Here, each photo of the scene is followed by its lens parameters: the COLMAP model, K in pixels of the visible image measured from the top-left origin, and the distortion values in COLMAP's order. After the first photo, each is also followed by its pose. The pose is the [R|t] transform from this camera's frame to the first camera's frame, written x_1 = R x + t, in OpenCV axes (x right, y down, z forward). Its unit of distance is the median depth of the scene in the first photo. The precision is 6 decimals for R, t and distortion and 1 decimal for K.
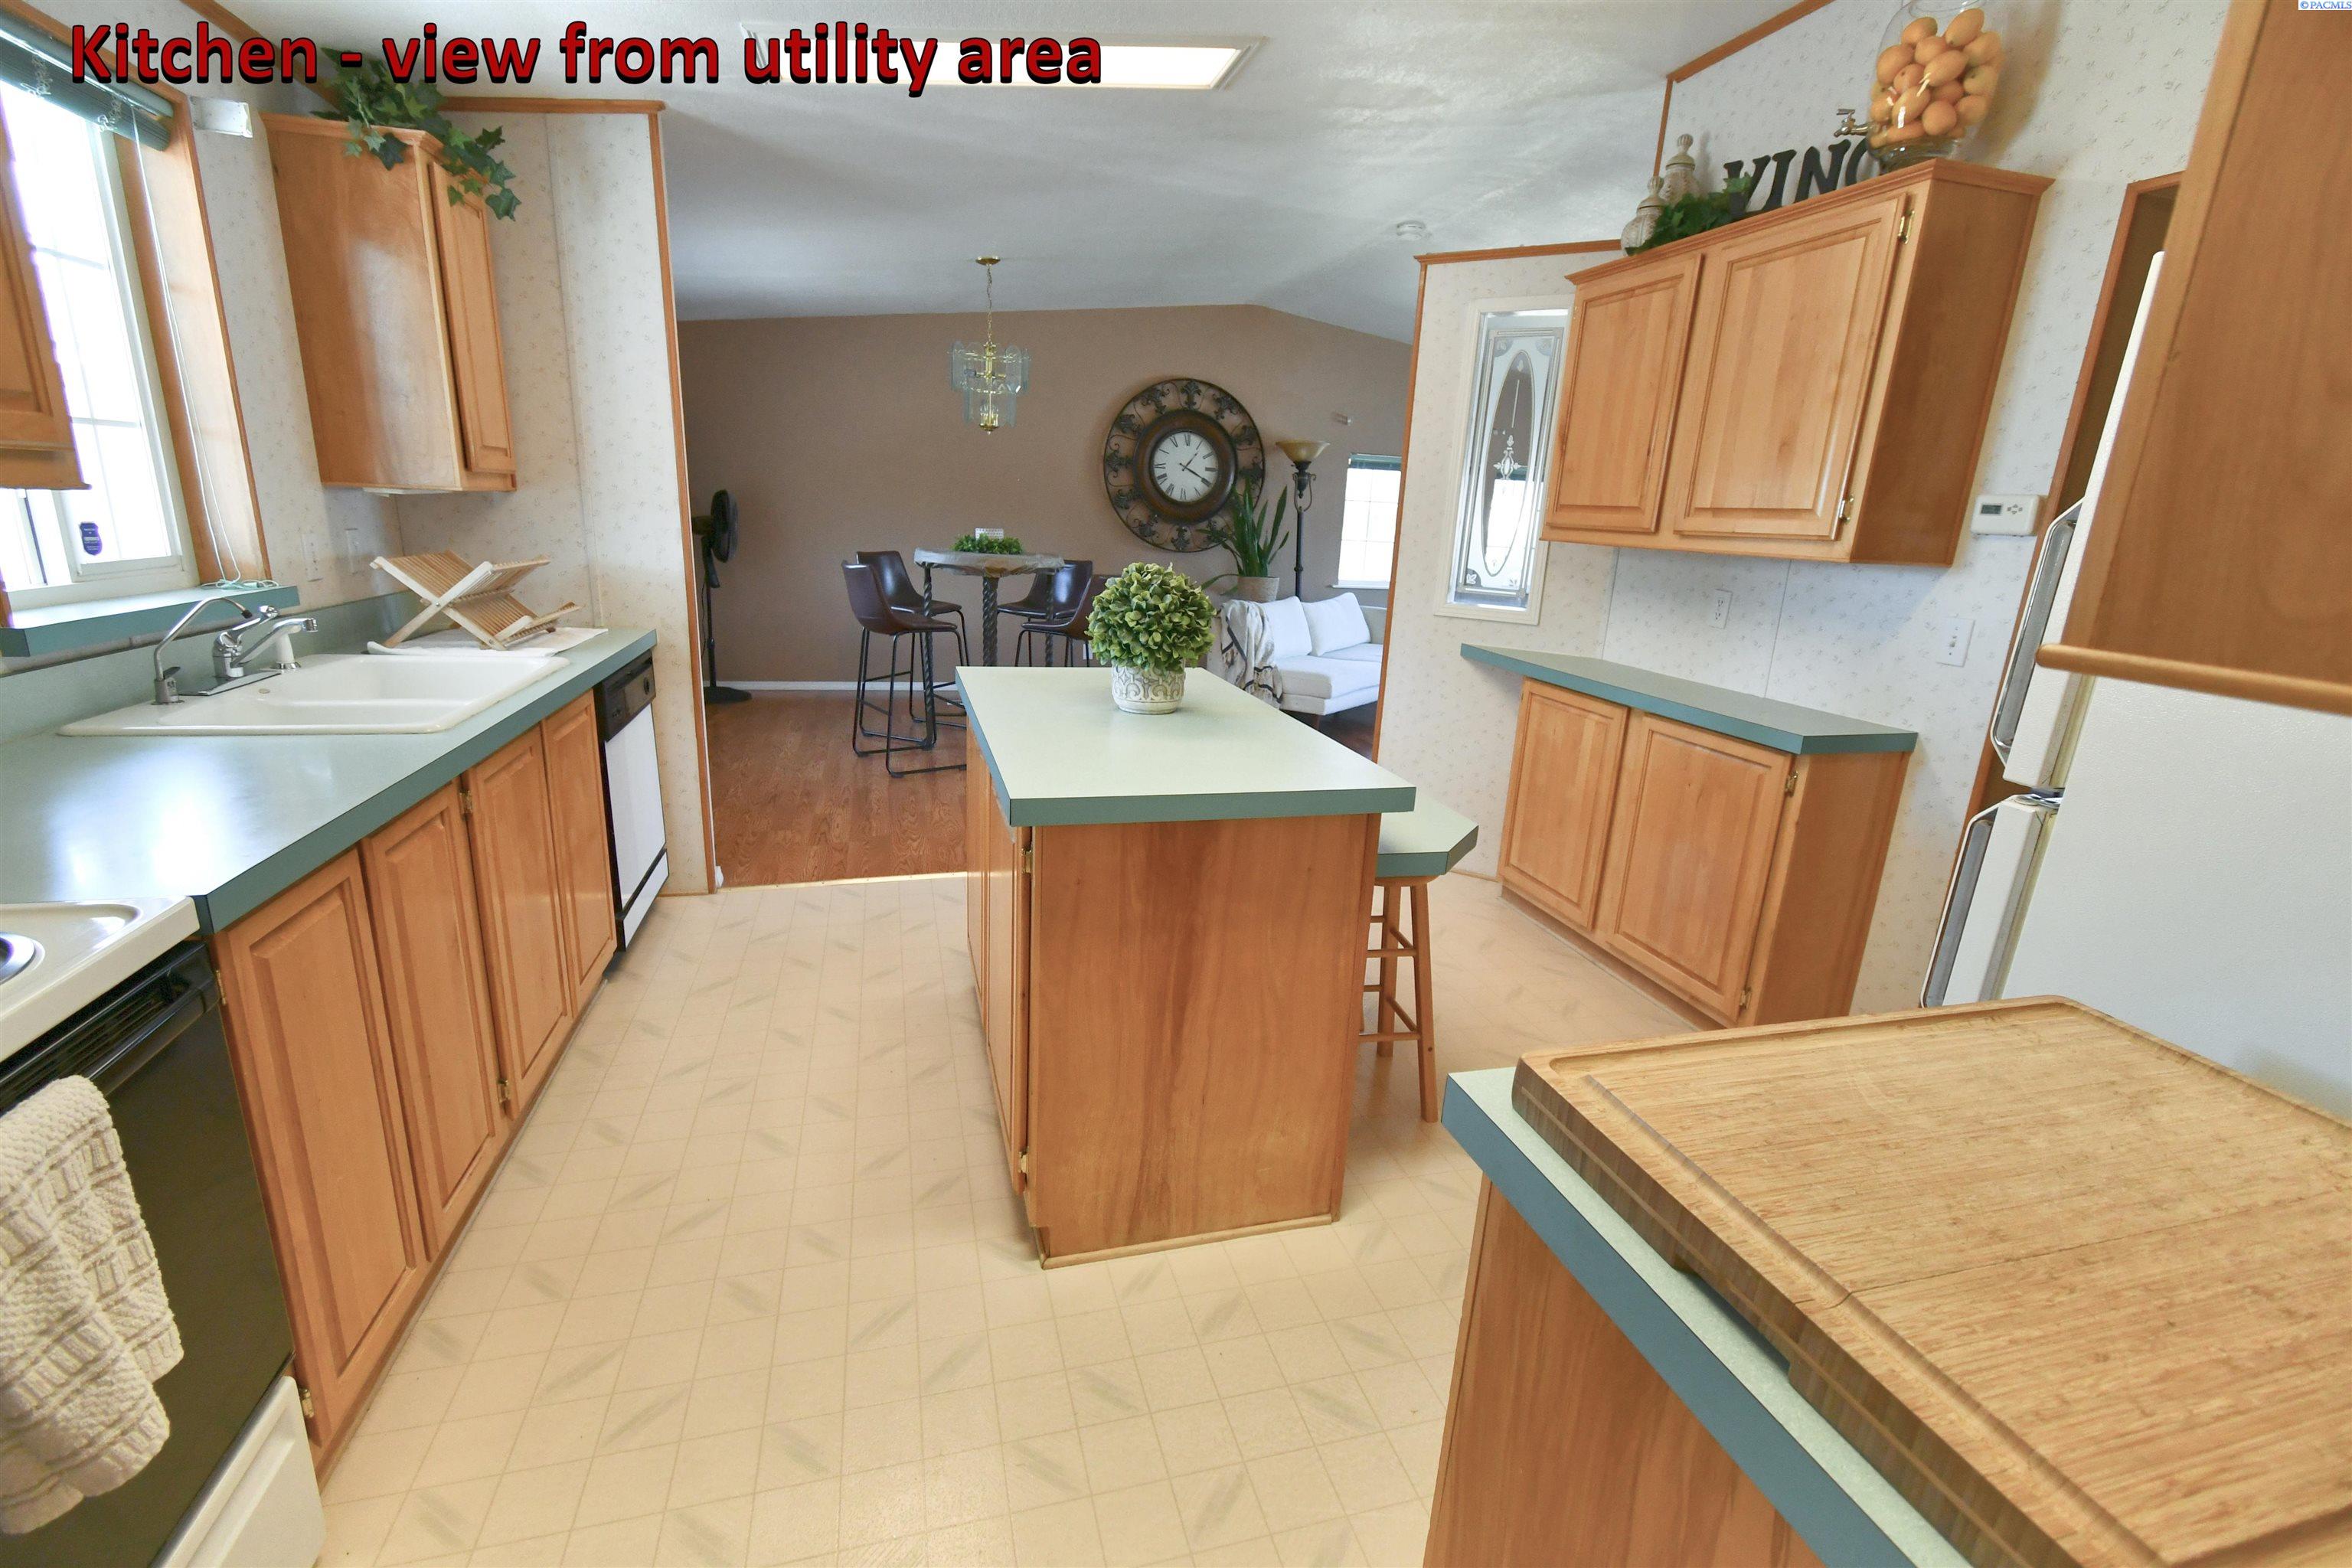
lens RADIAL K [[1030.6, 0, 1181.2], [0, 1030.6, 778.9], [0, 0, 1]] dist [0.011153, -0.005438]
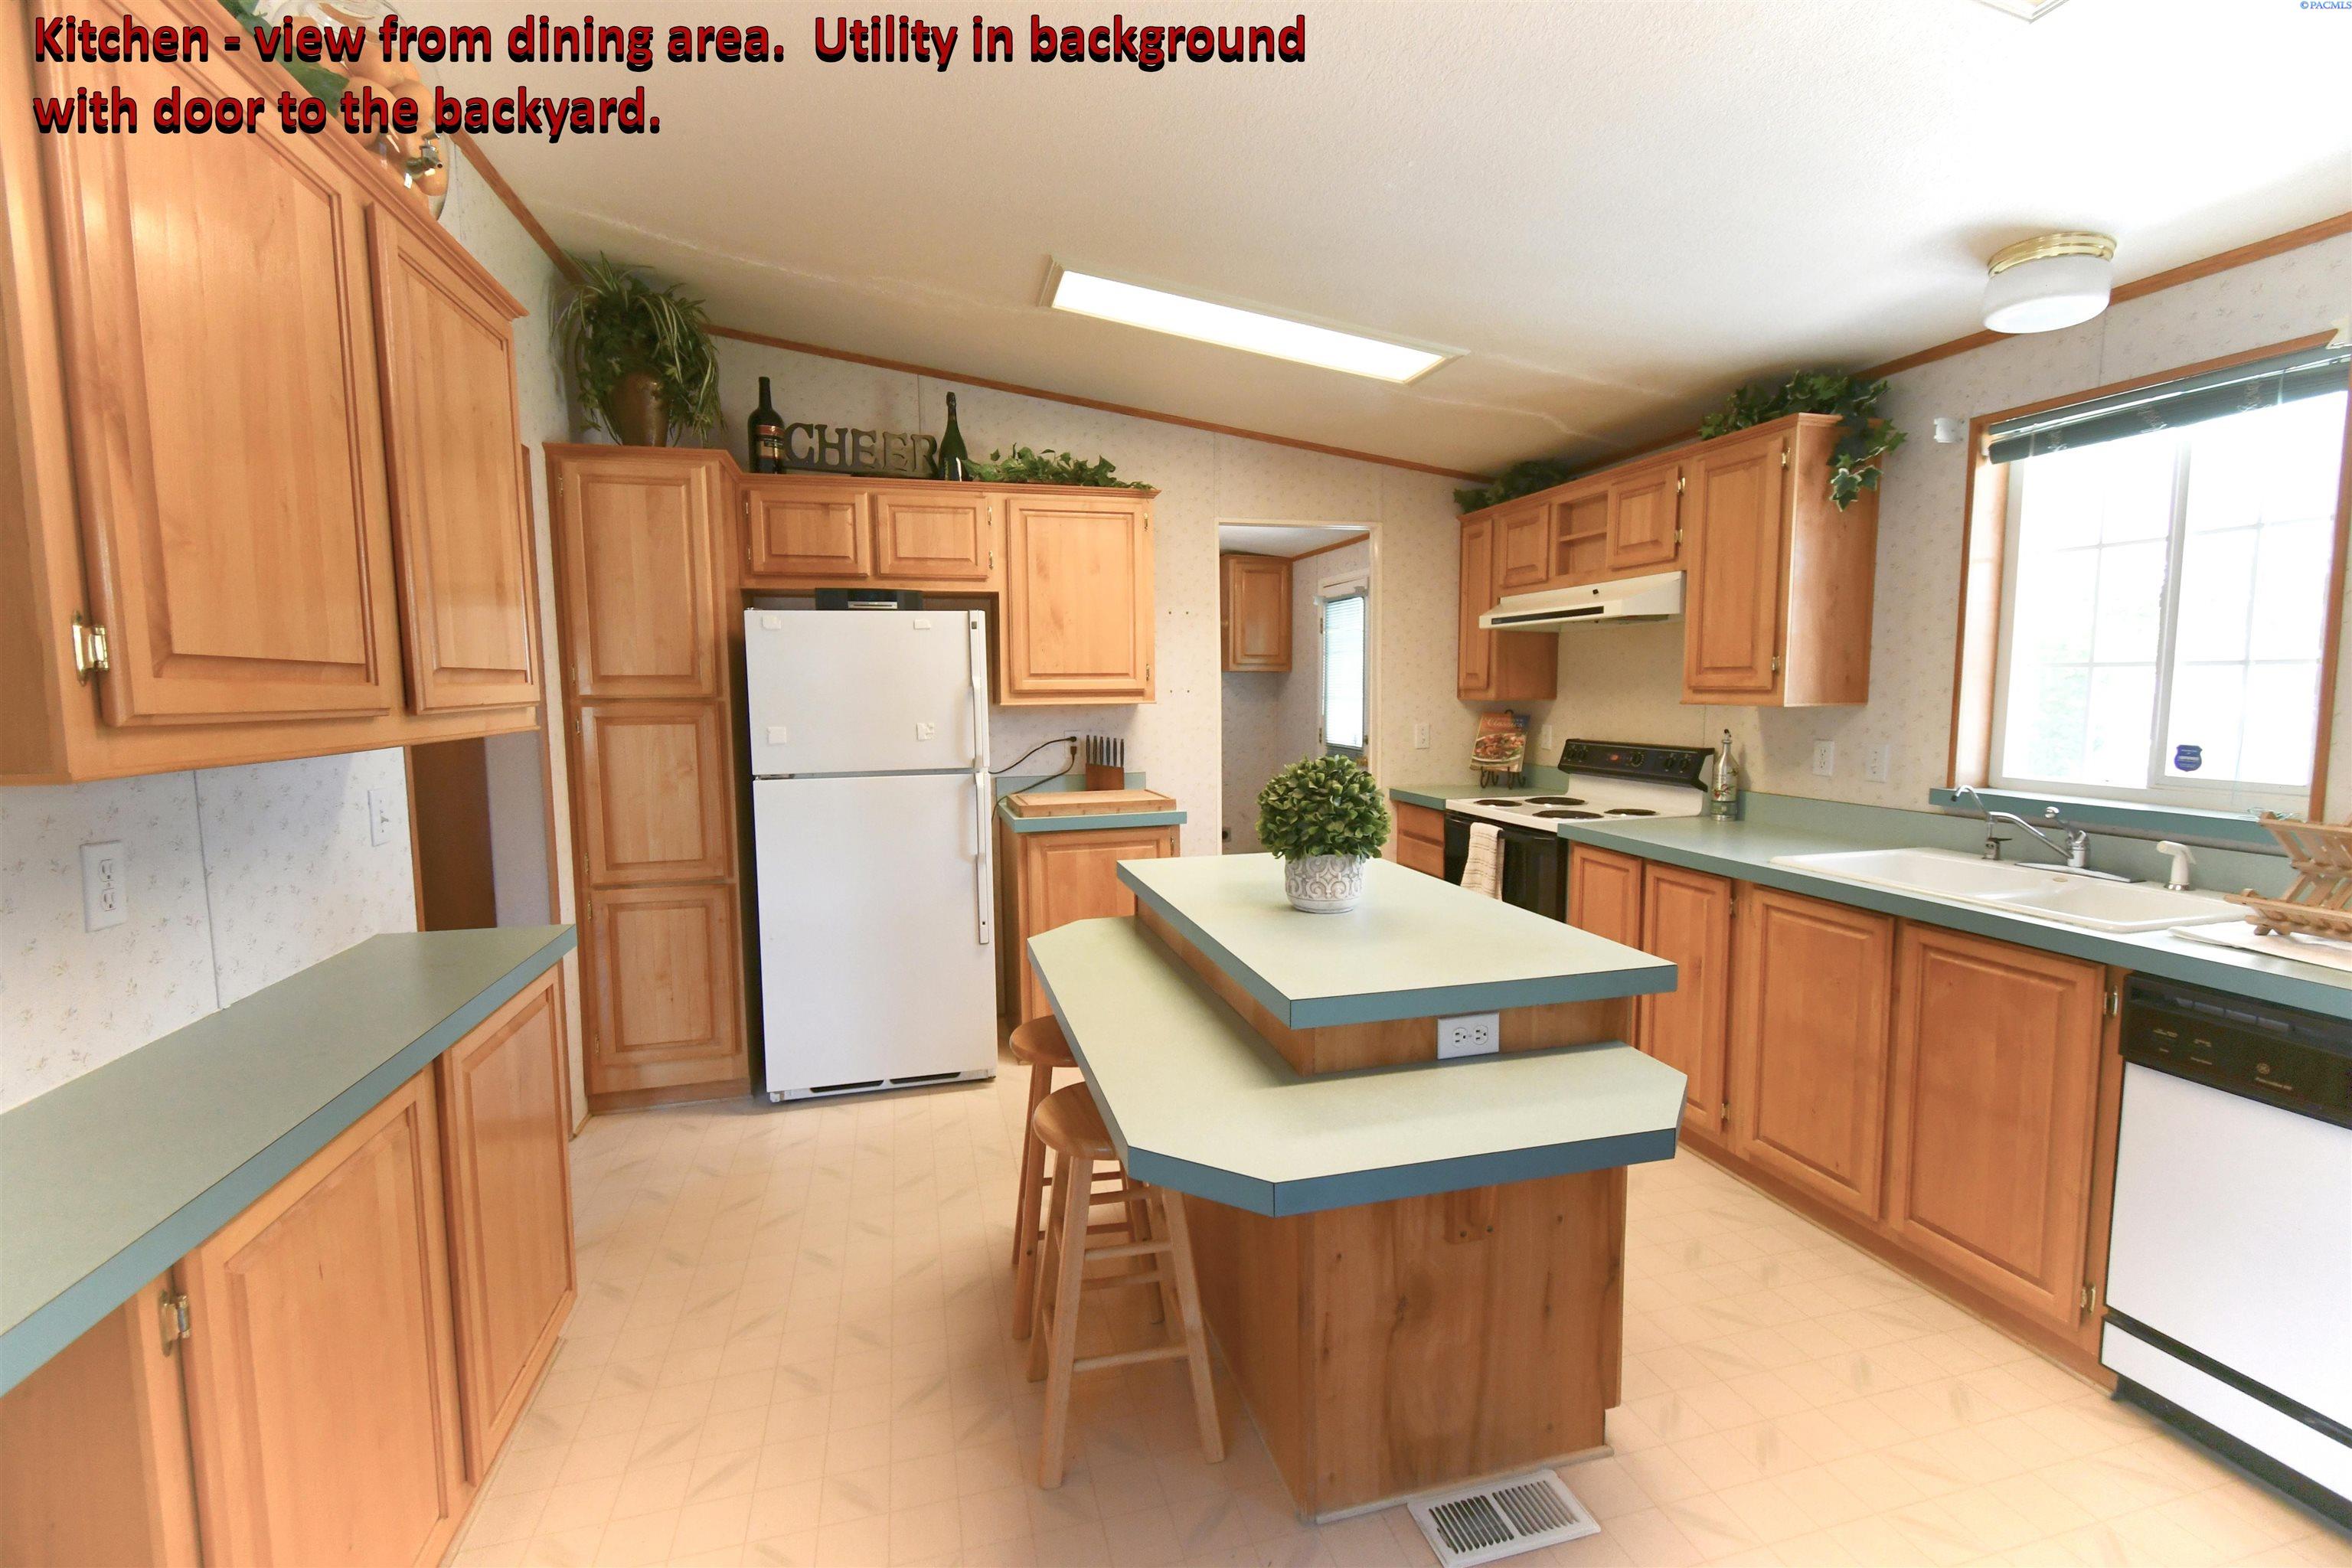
lens RADIAL K [[1030.6, 0, 1181.2], [0, 1030.6, 778.9], [0, 0, 1]] dist [0.011153, -0.005438]
pose [[-0.999179, -0.040160, 0.005275, 0.032699], [-0.035923, 0.938770, 0.342666, -0.159619], [-0.018713, 0.342196, -0.939442, 0.595468]]
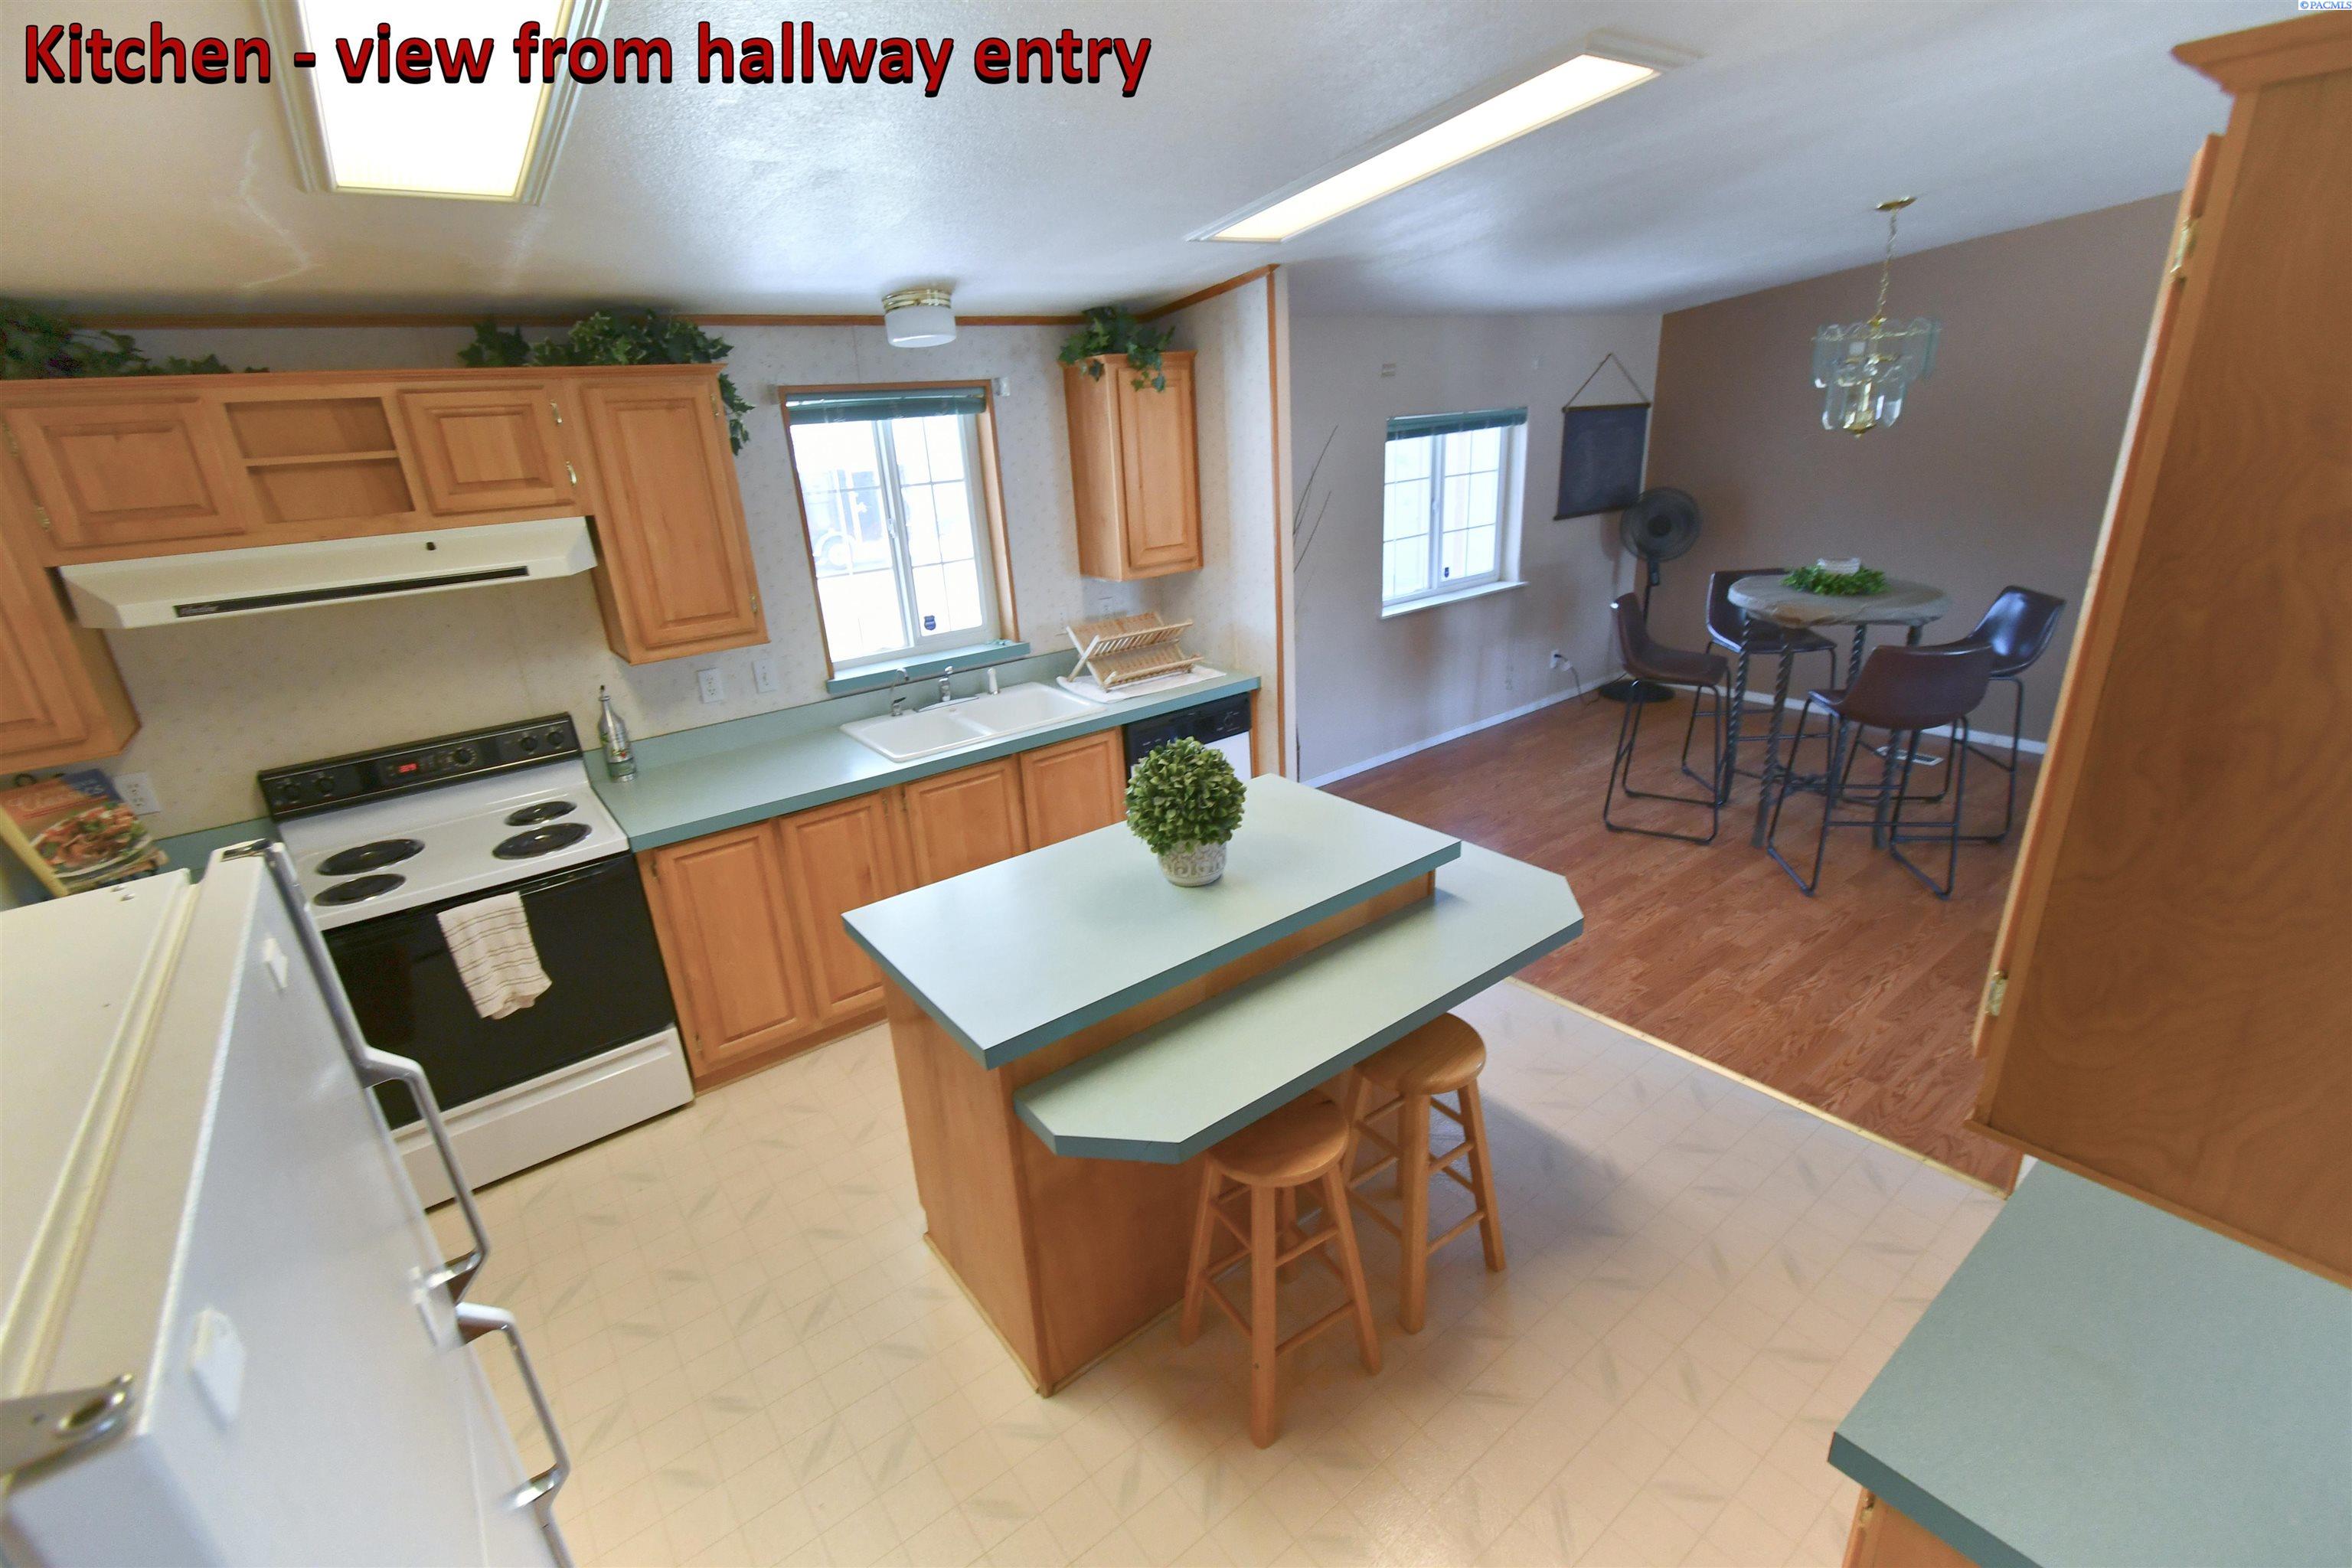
lens RADIAL K [[1030.6, 0, 1181.2], [0, 1030.6, 778.9], [0, 0, 1]] dist [0.011153, -0.005438]
pose [[0.365141, 0.253003, -0.895914, 0.278976], [-0.166388, 0.964603, 0.204587, -0.118540], [0.915962, 0.074367, 0.394313, 0.185400]]
